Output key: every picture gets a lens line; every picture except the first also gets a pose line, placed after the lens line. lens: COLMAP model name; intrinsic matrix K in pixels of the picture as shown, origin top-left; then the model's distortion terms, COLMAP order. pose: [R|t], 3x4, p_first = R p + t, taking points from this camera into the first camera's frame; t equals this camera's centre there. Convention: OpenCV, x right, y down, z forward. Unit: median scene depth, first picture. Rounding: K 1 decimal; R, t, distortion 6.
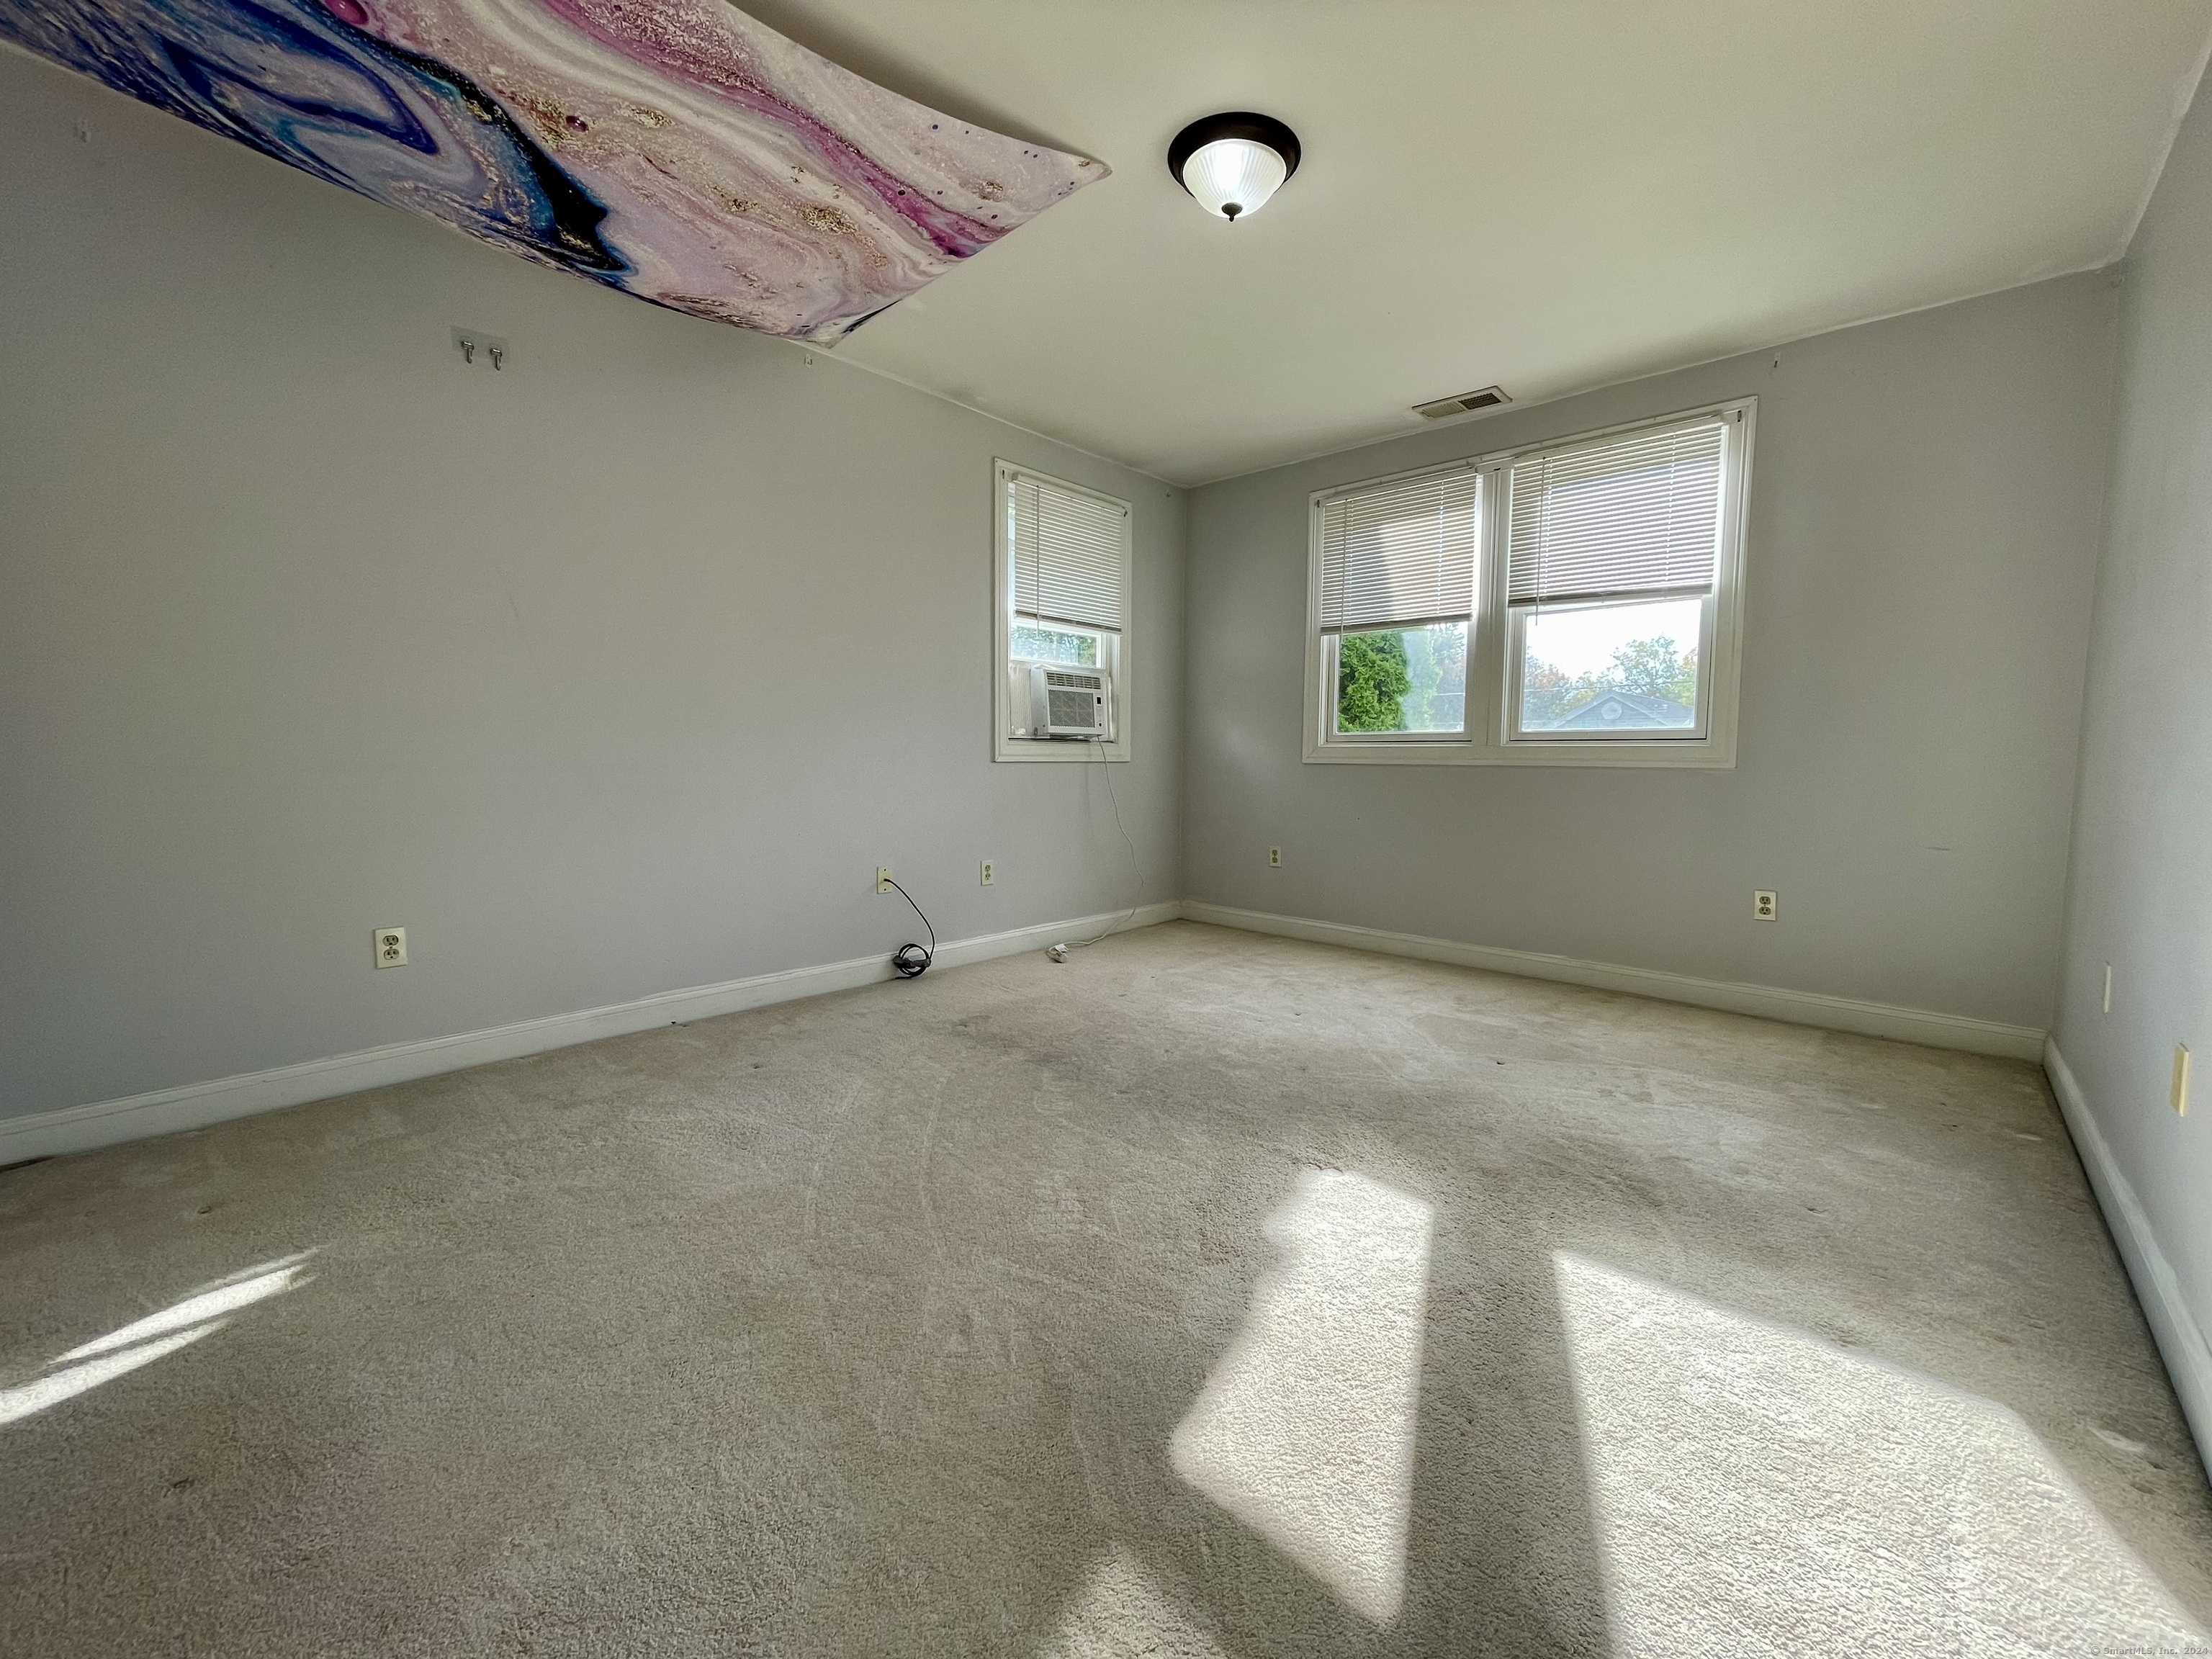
lens RADIAL K [[893.3, 0, 1107.2], [0, 893.3, 829.9], [0, 0, 1]] dist [-0.002289, -0.000290]
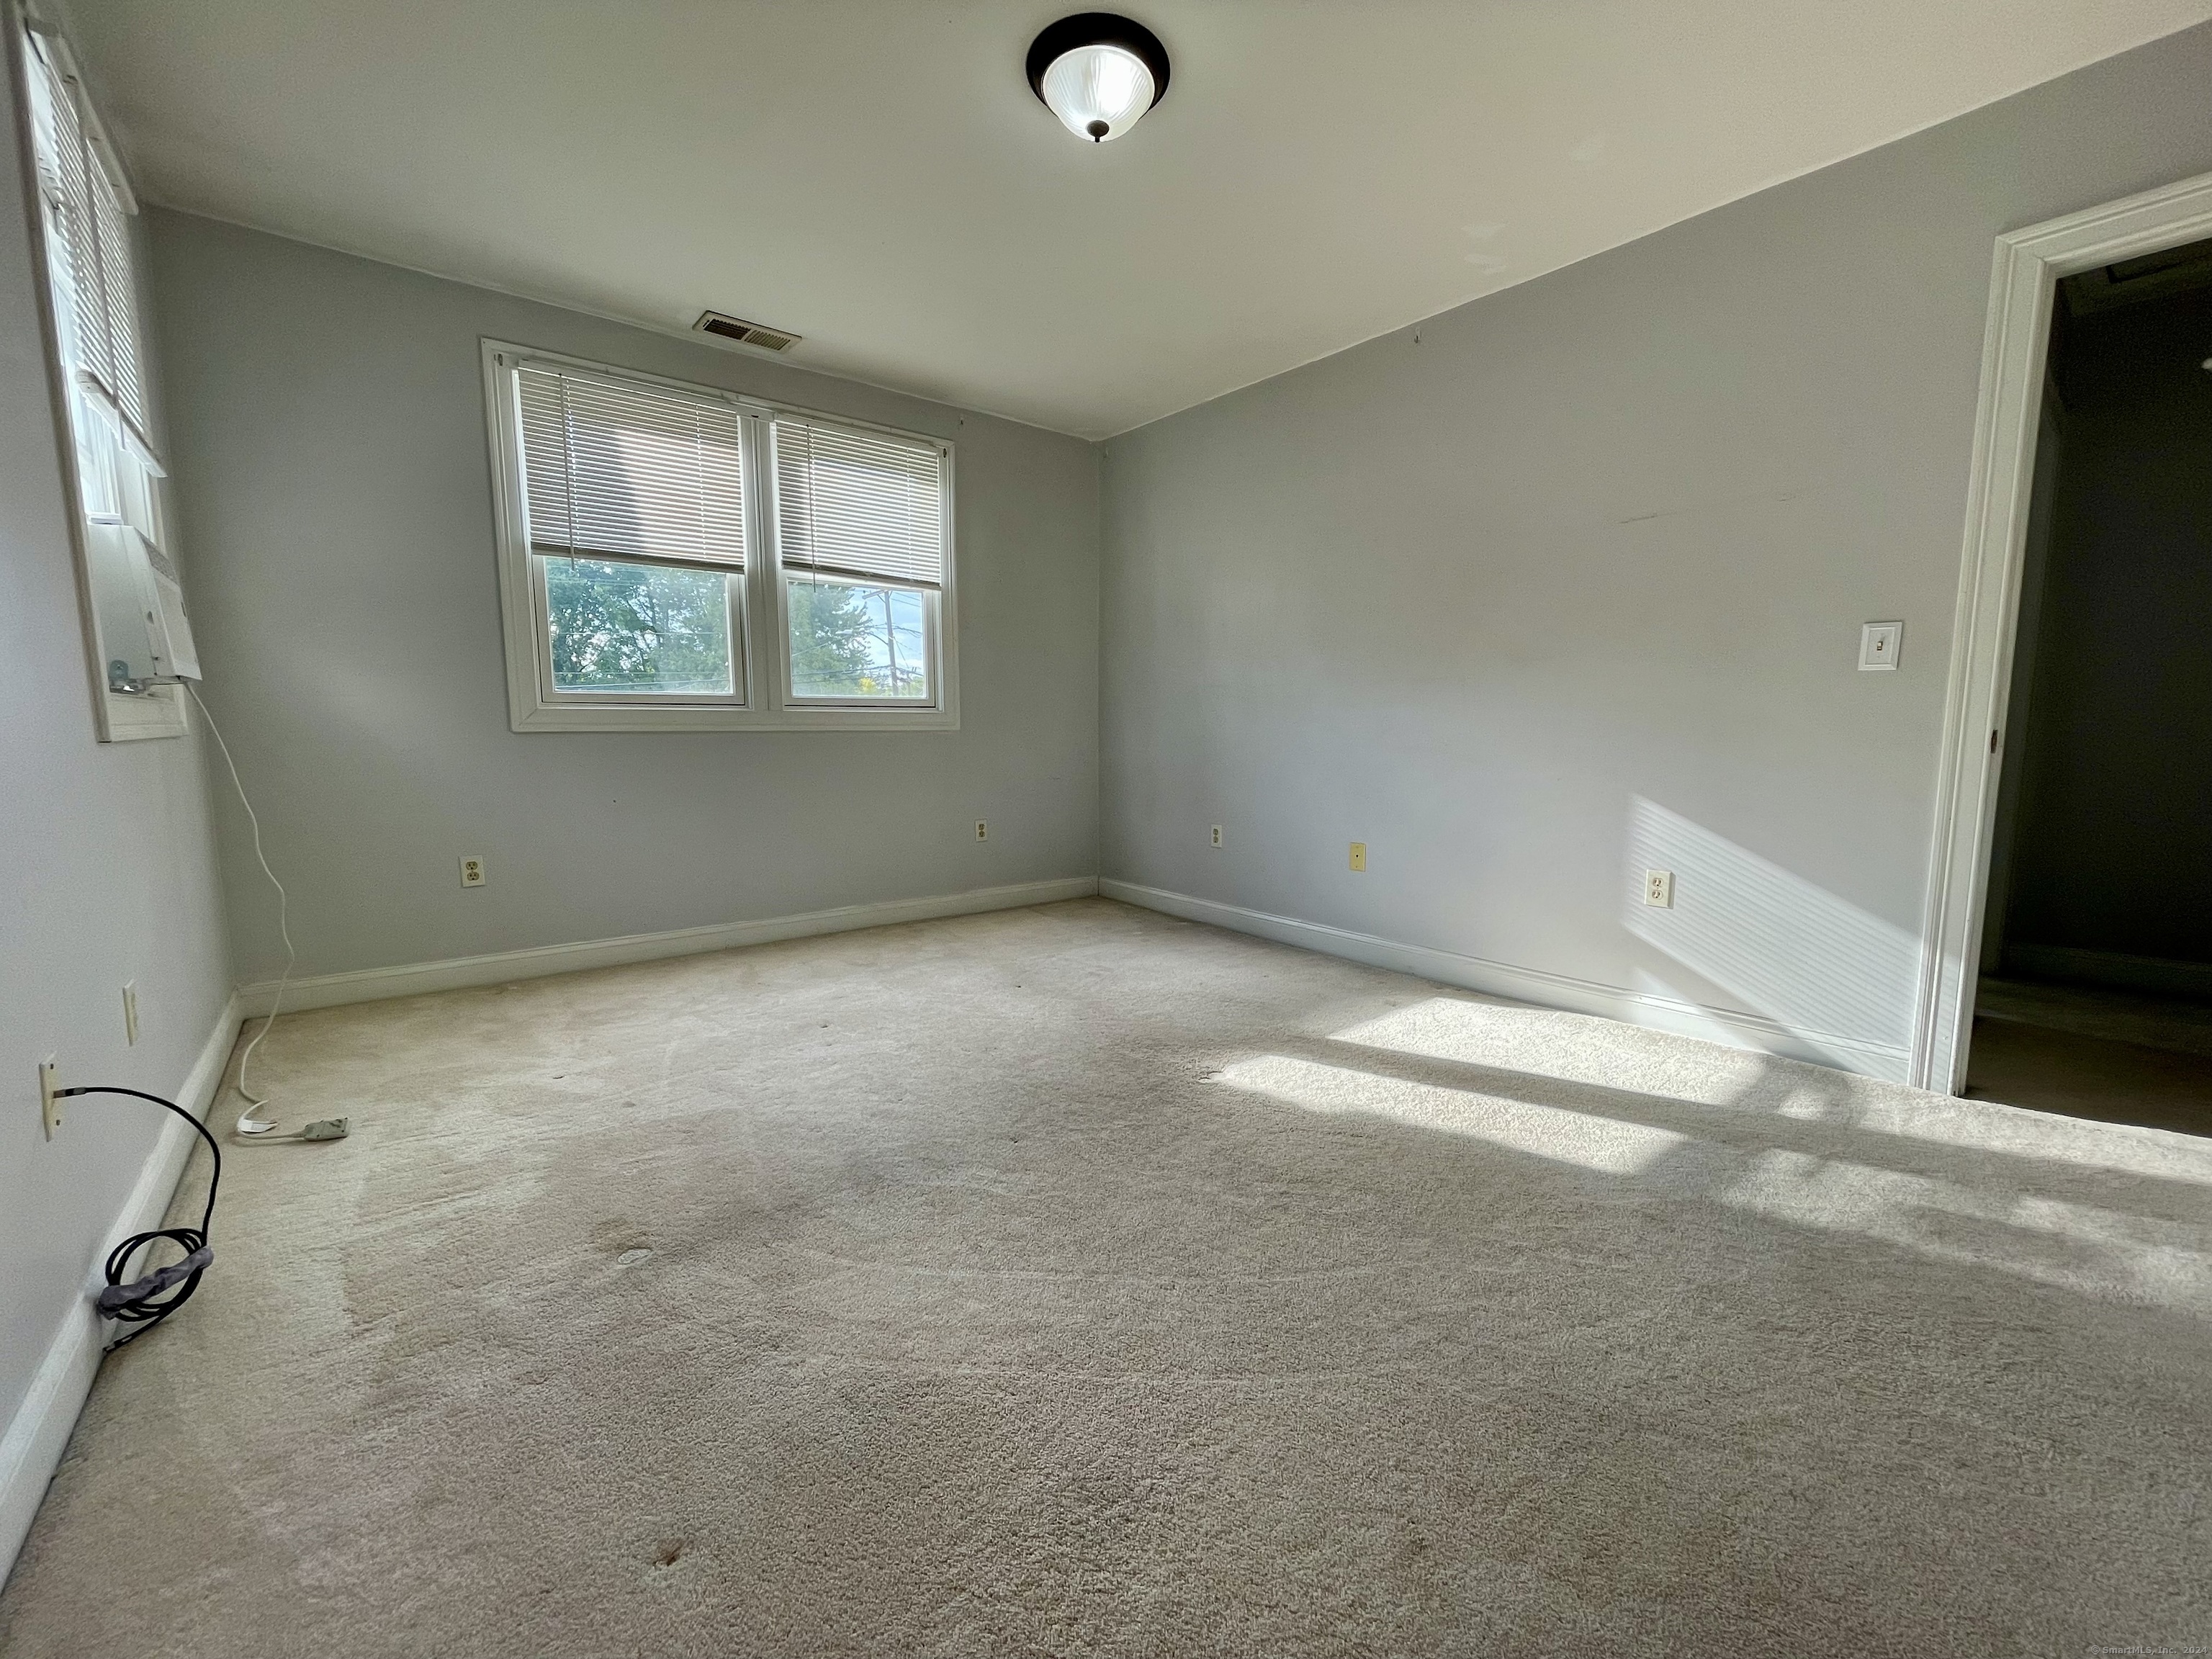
lens RADIAL K [[893.3, 0, 1107.2], [0, 893.3, 829.9], [0, 0, 1]] dist [-0.002289, -0.000290]
pose [[0.144776, -0.125961, 0.981414, -0.542127], [0.080327, 0.990086, 0.115224, -0.054660], [-0.986198, 0.062153, 0.153459, 0.569264]]
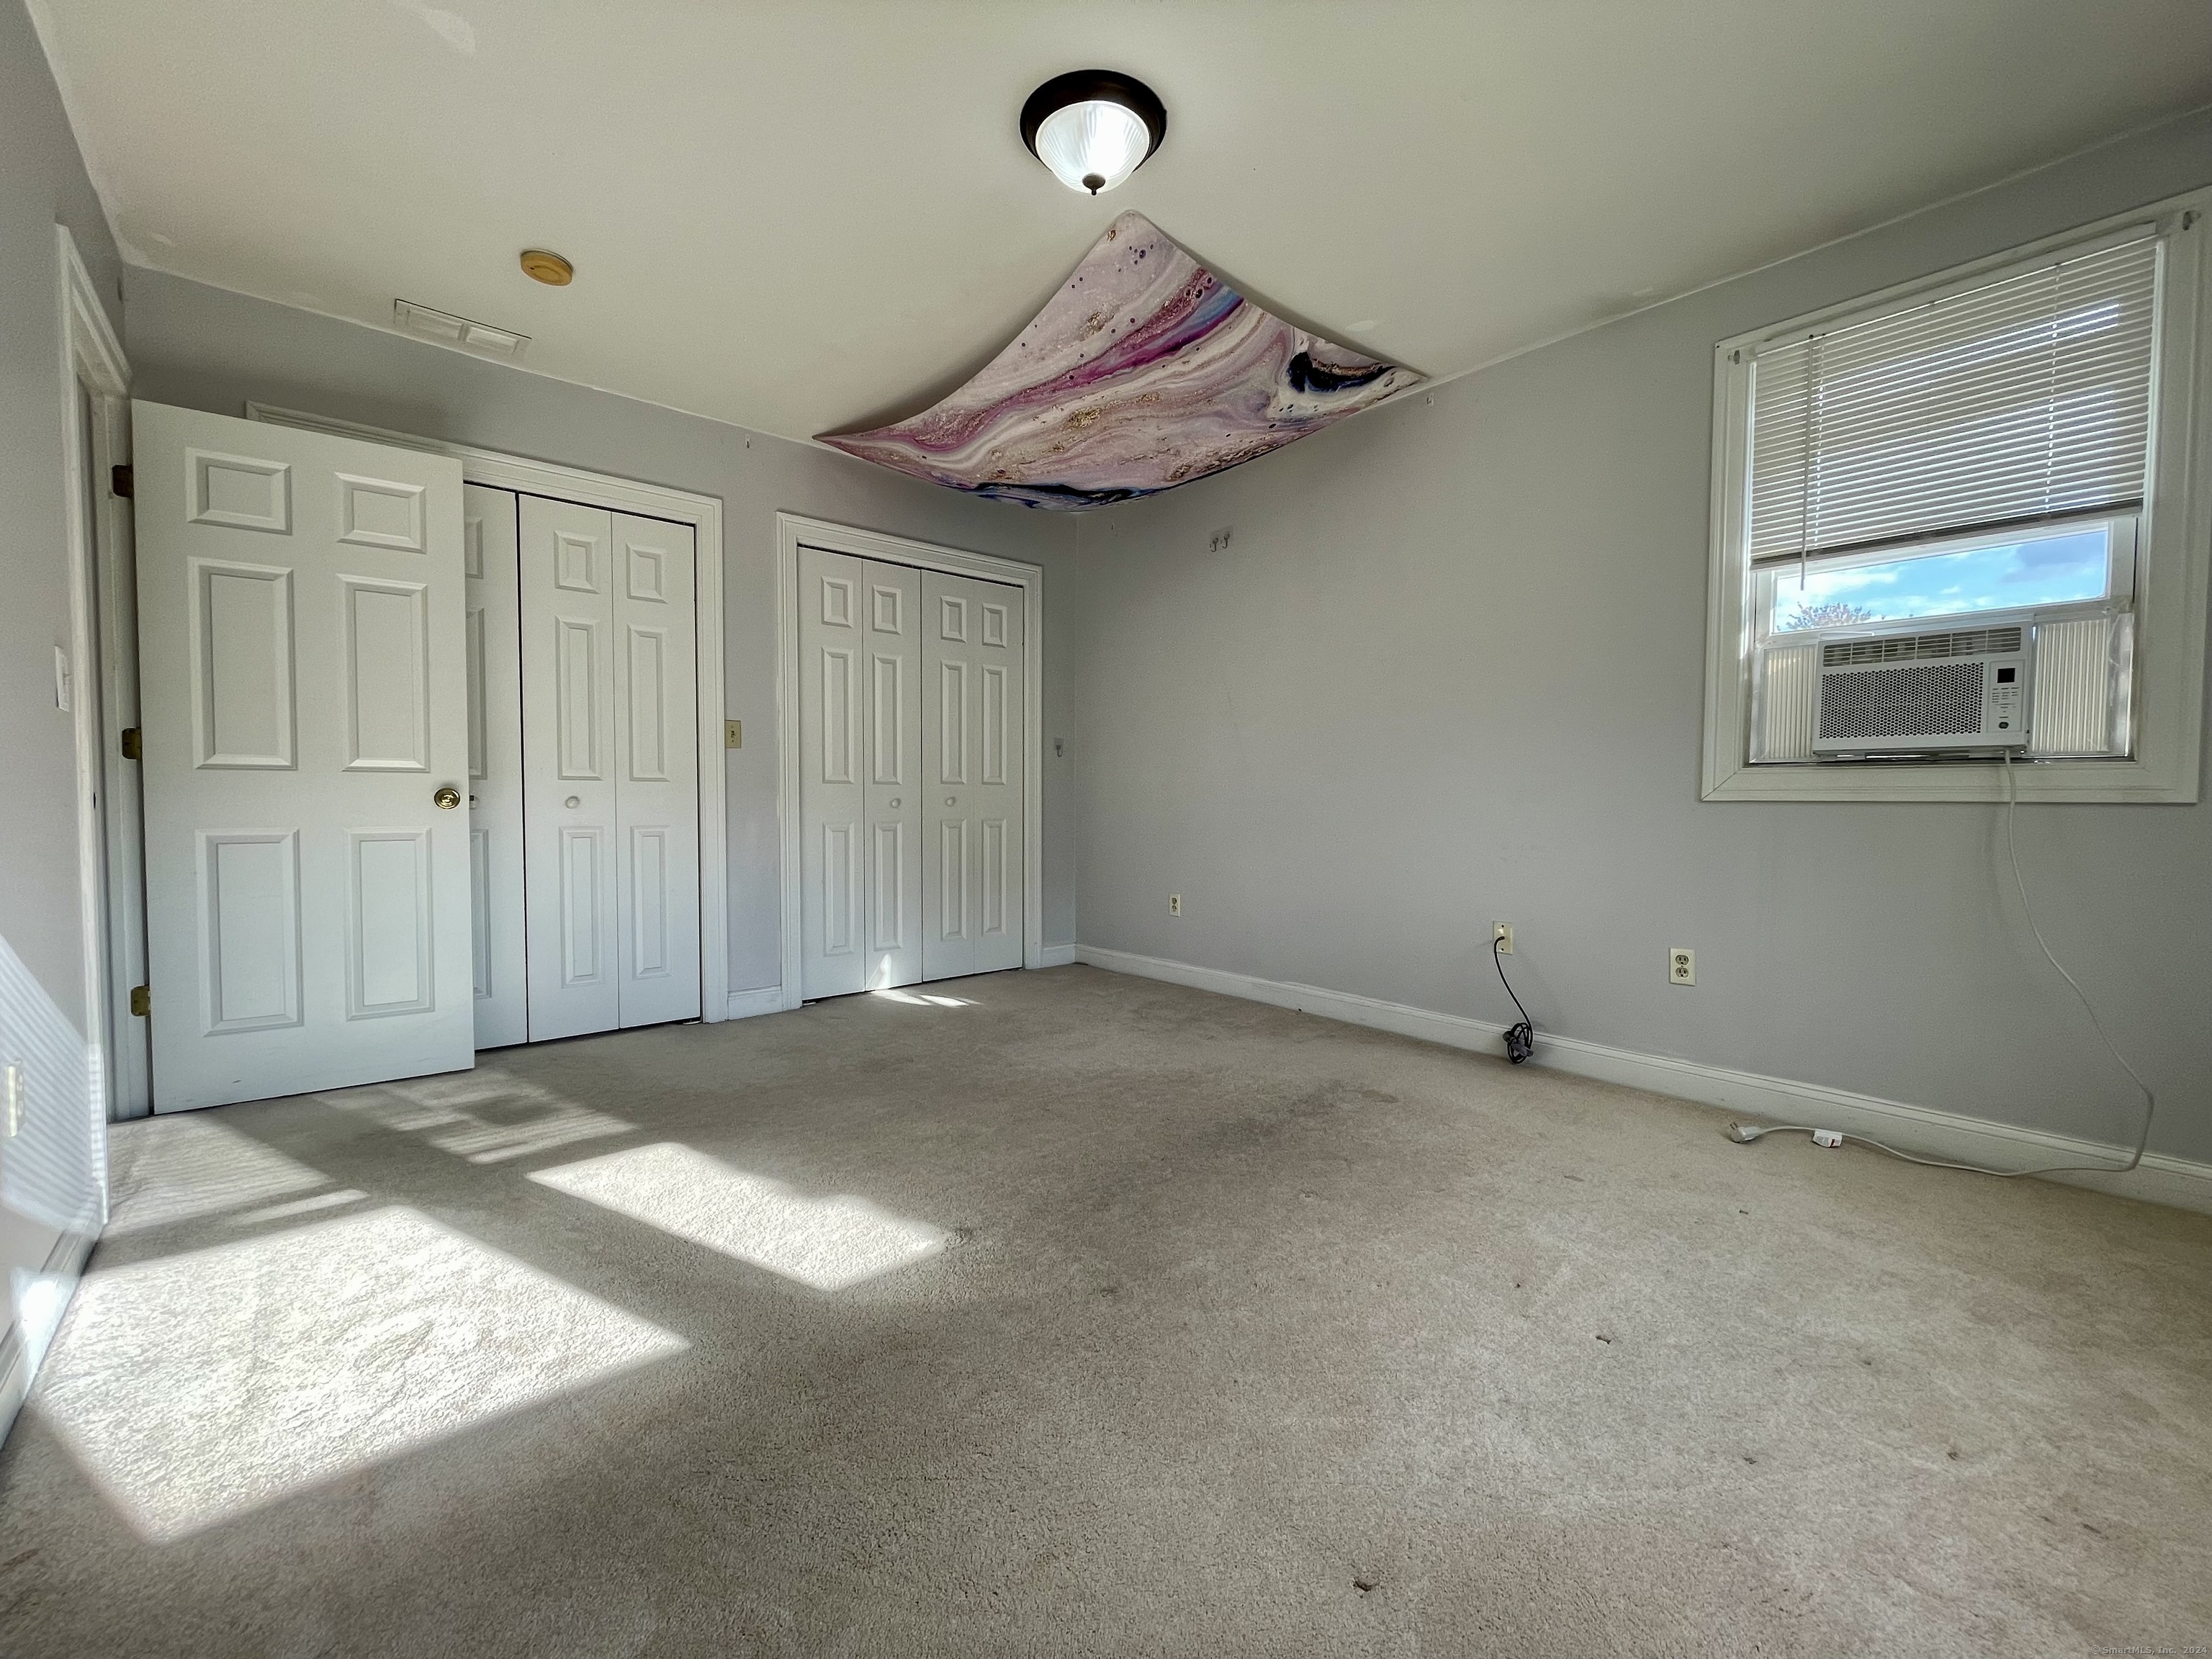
lens RADIAL K [[893.3, 0, 1107.2], [0, 893.3, 829.9], [0, 0, 1]] dist [-0.002289, -0.000290]
pose [[-0.108157, 0.031020, -0.993650, 0.671094], [-0.084460, 0.995613, 0.040275, -0.051868], [0.990540, 0.088280, -0.105062, 0.742777]]
